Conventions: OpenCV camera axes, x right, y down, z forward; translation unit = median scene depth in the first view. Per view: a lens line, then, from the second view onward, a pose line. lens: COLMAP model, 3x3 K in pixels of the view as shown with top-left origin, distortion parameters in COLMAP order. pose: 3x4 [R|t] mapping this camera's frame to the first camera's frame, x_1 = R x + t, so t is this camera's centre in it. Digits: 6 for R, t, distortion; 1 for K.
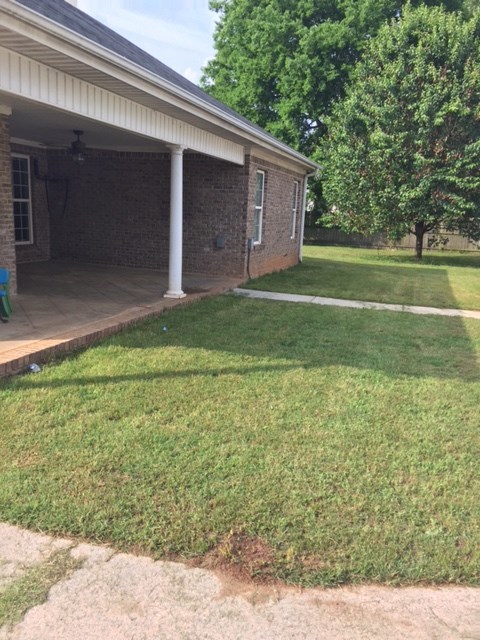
lens RADIAL K [[546.4, 0, 240.0], [0, 546.4, 320.0], [0, 0, 1]] dist [0.090962, -0.123915]
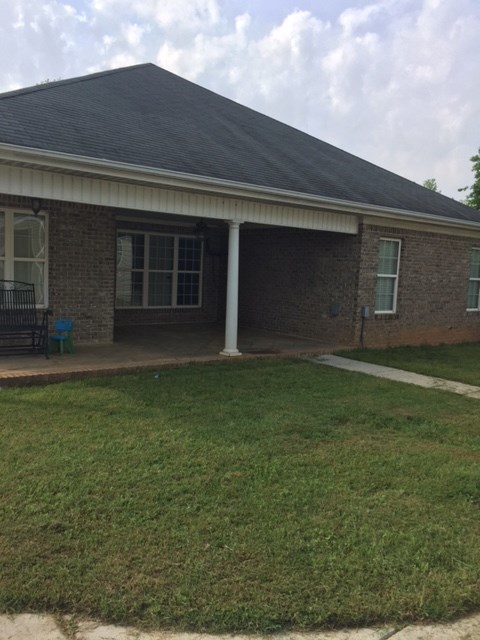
lens RADIAL K [[546.4, 0, 240.0], [0, 546.4, 320.0], [0, 0, 1]] dist [0.090962, -0.123915]
pose [[0.840209, 0.037672, -0.540953, 0.365147], [-0.108691, 0.989039, -0.099943, -0.003024], [0.531258, 0.142769, 0.835094, 0.069353]]
